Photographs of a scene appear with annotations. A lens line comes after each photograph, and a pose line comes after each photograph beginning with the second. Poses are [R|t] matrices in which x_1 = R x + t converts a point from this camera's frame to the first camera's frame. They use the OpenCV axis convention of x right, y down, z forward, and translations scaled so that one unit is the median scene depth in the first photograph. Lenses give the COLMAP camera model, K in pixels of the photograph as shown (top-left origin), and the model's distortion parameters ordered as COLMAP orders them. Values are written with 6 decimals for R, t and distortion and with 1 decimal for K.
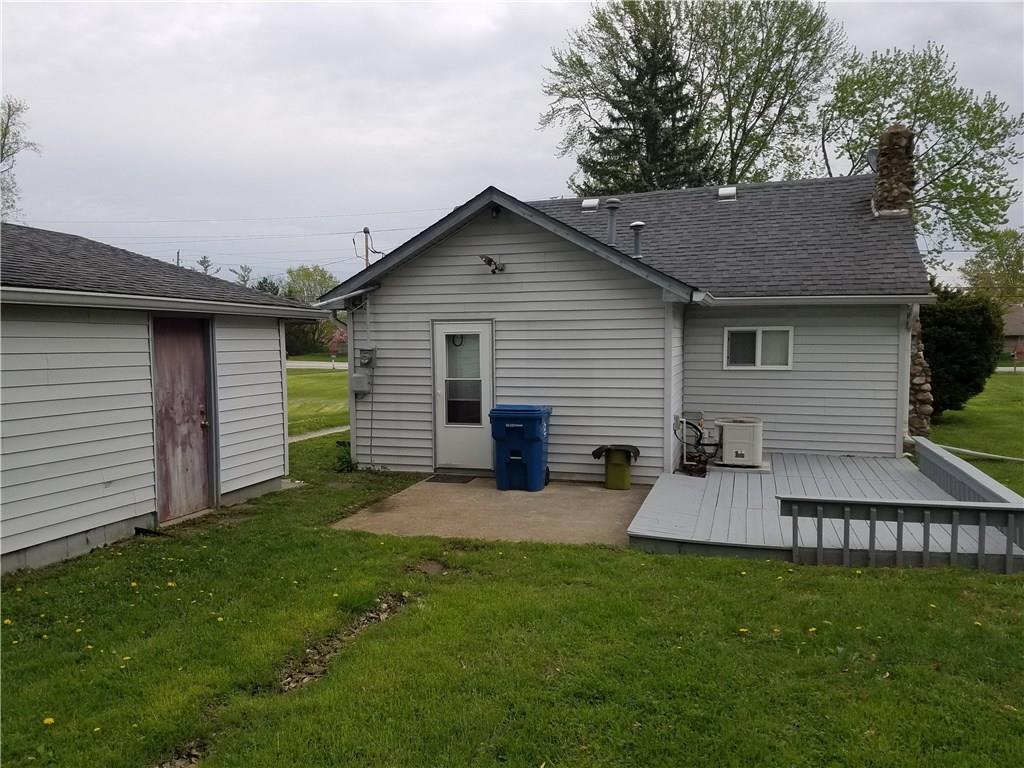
lens RADIAL K [[774.9, 0, 494.6], [0, 774.9, 387.0], [0, 0, 1]] dist [0.201134, -0.335688]
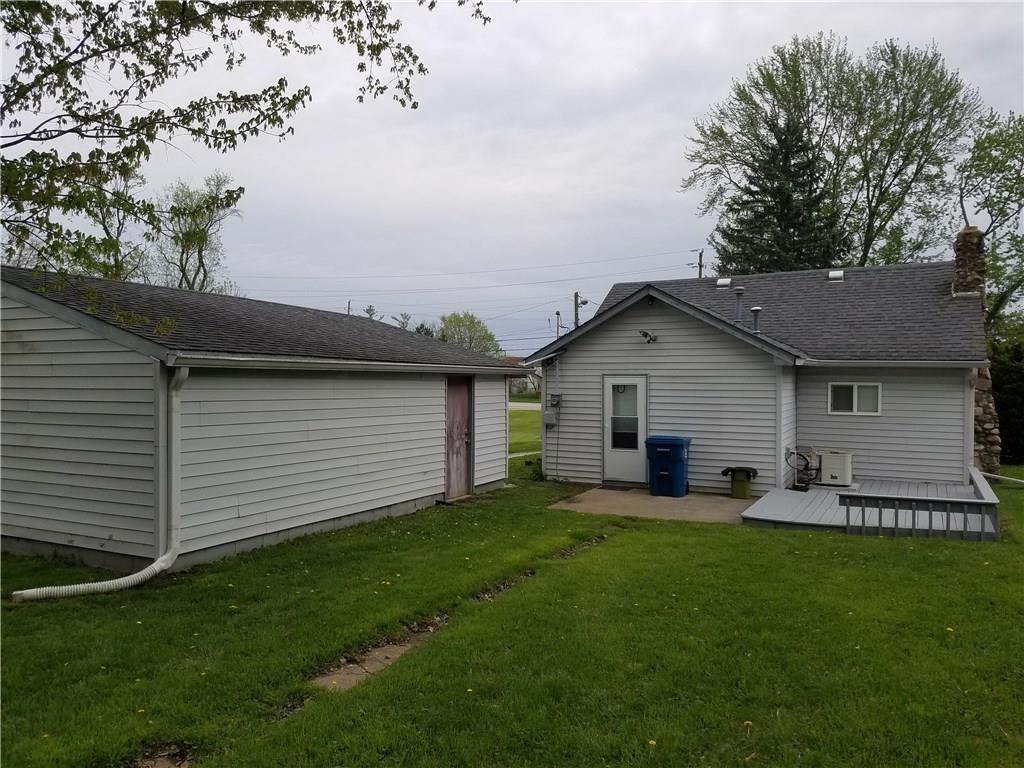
lens RADIAL K [[774.9, 0, 494.6], [0, 774.9, 387.0], [0, 0, 1]] dist [0.201134, -0.335688]
pose [[0.985280, 0.012787, -0.170472, -0.032070], [-0.021268, 0.998620, -0.048017, 0.008318], [0.169623, 0.050935, 0.984192, -0.416085]]
